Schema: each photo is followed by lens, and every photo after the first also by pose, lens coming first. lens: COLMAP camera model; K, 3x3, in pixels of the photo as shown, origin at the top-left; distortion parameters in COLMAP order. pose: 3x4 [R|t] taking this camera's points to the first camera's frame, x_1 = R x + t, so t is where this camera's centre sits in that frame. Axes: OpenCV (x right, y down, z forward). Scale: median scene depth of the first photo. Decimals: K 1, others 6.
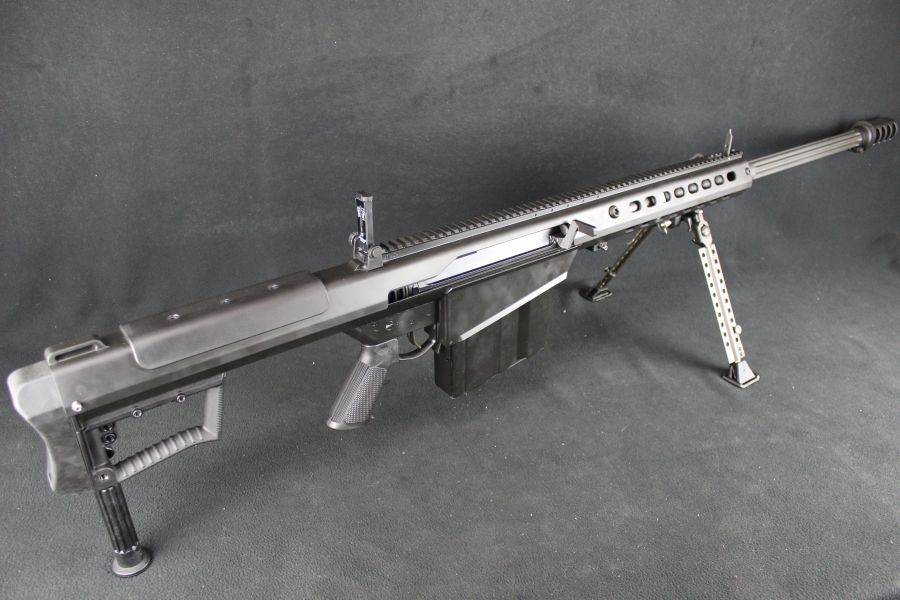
lens RADIAL K [[731.6, 0, 456.0], [0, 731.6, 314.4], [0, 0, 1]] dist [-0.138921, 0.092154]
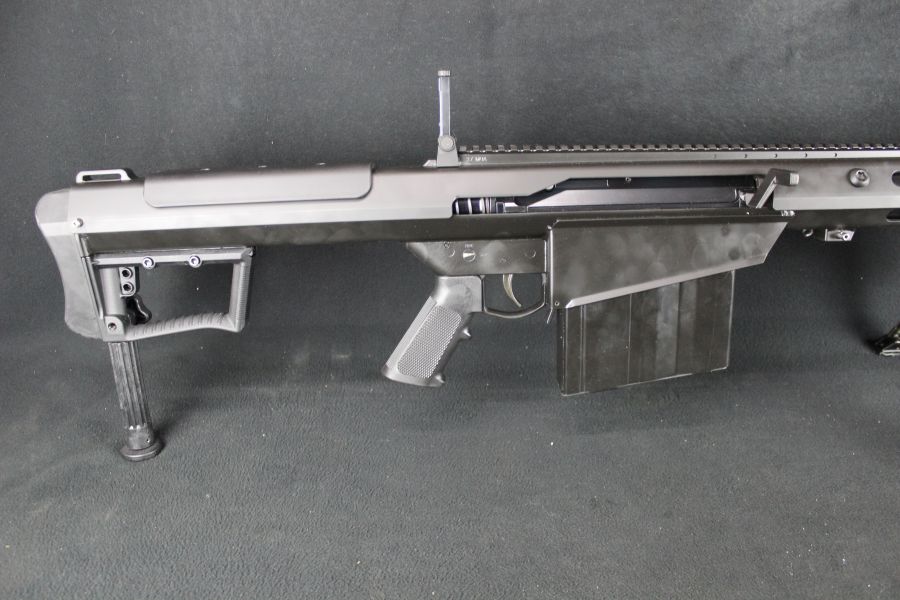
lens RADIAL K [[731.6, 0, 461.1], [0, 731.6, 317.5], [0, 0, 1]] dist [-0.138921, 0.092154]
pose [[0.963765, 0.092130, -0.250338, -0.115752], [-0.108408, 0.992745, -0.052006, -0.002019], [0.243730, 0.077260, 0.966761, 0.332341]]
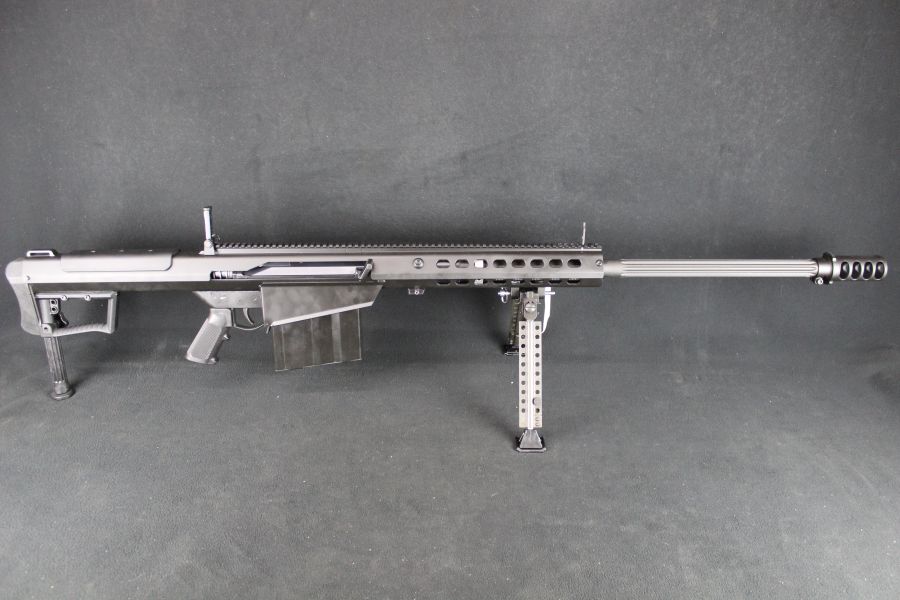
lens RADIAL K [[731.6, 0, 459.6], [0, 731.6, 300.0], [0, 0, 1]] dist [-0.138921, 0.092154]
pose [[0.967146, 0.111818, -0.228309, 0.347913], [-0.126903, 0.990527, -0.052452, -0.065663], [0.220281, 0.079702, 0.972175, -0.118139]]
